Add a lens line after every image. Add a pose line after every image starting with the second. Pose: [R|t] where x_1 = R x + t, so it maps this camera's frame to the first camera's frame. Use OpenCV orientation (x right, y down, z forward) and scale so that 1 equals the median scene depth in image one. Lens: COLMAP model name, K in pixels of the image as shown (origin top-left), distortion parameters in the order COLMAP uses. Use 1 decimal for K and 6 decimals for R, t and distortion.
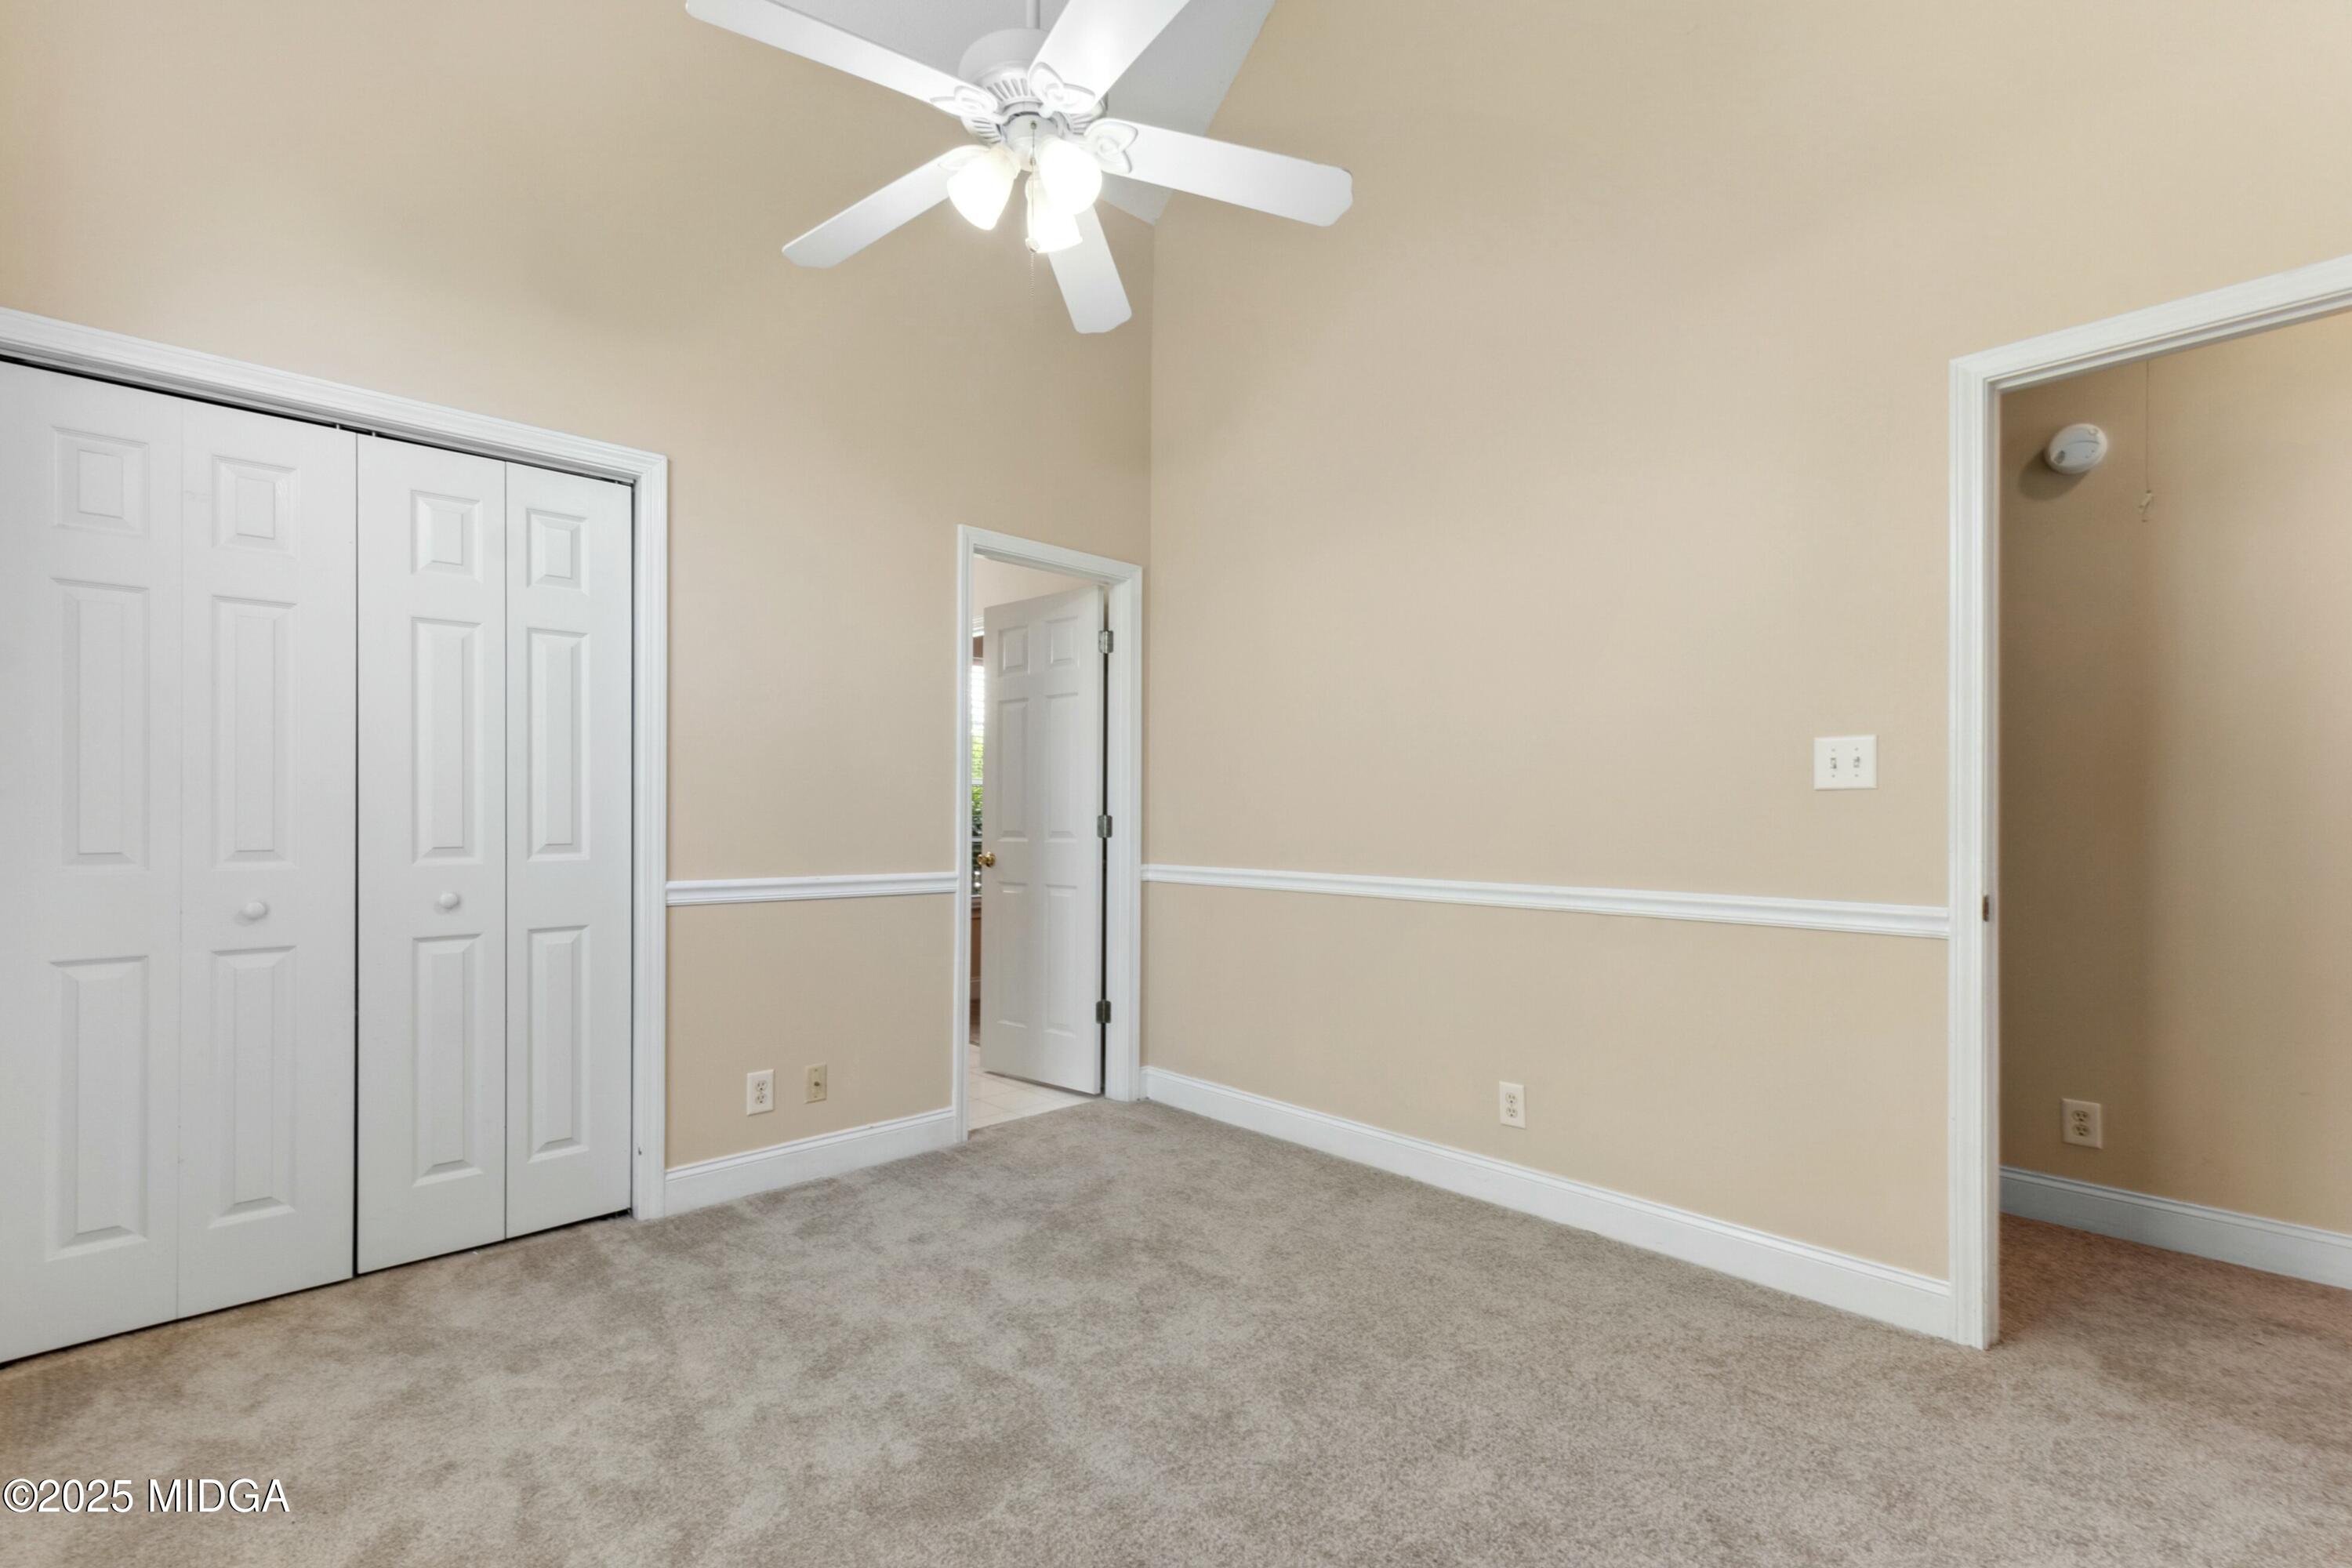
lens RADIAL K [[1010.3, 0, 1185.9], [0, 1010.3, 807.1], [0, 0, 1]] dist [-0.000317, 0.000017]
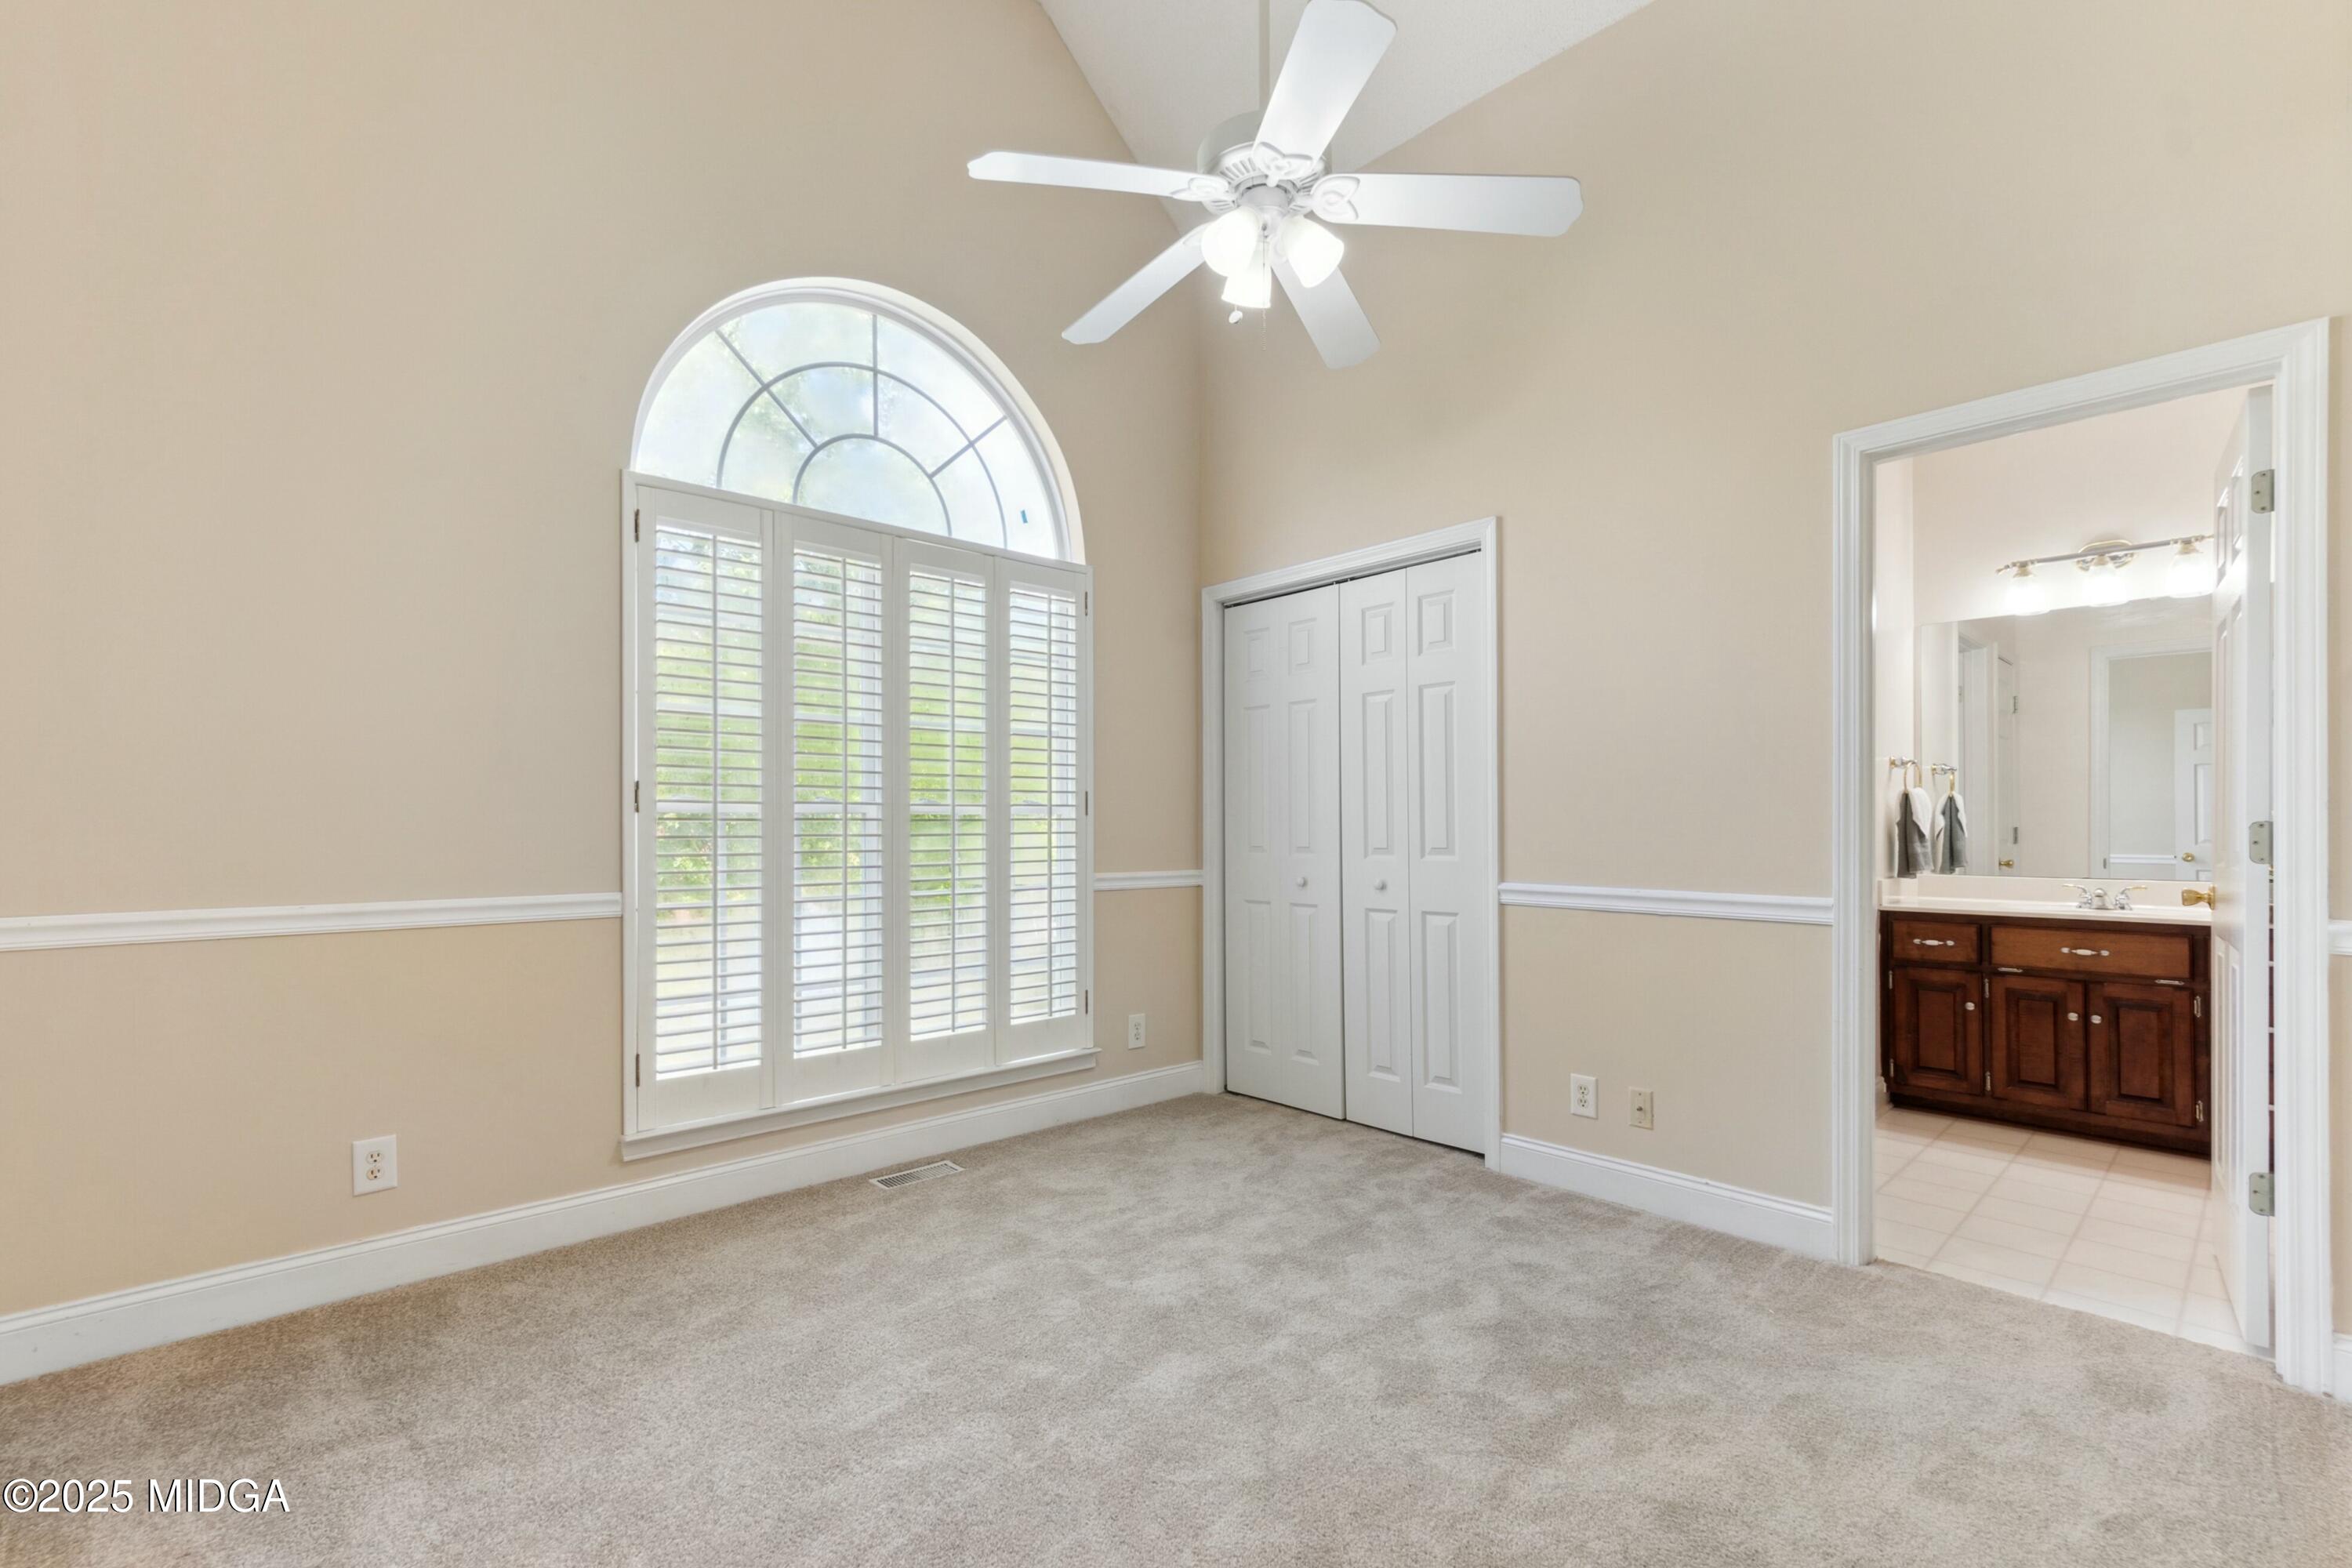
lens RADIAL K [[1062.3, 0, 1163.2], [0, 1062.3, 816.6], [0, 0, 1]] dist [0.002432, 0.000477]
pose [[-0.021438, -0.006856, -0.999747, 0.770291], [0.018303, 0.999806, -0.007248, -0.000554], [0.999603, -0.018453, -0.021309, 0.697674]]
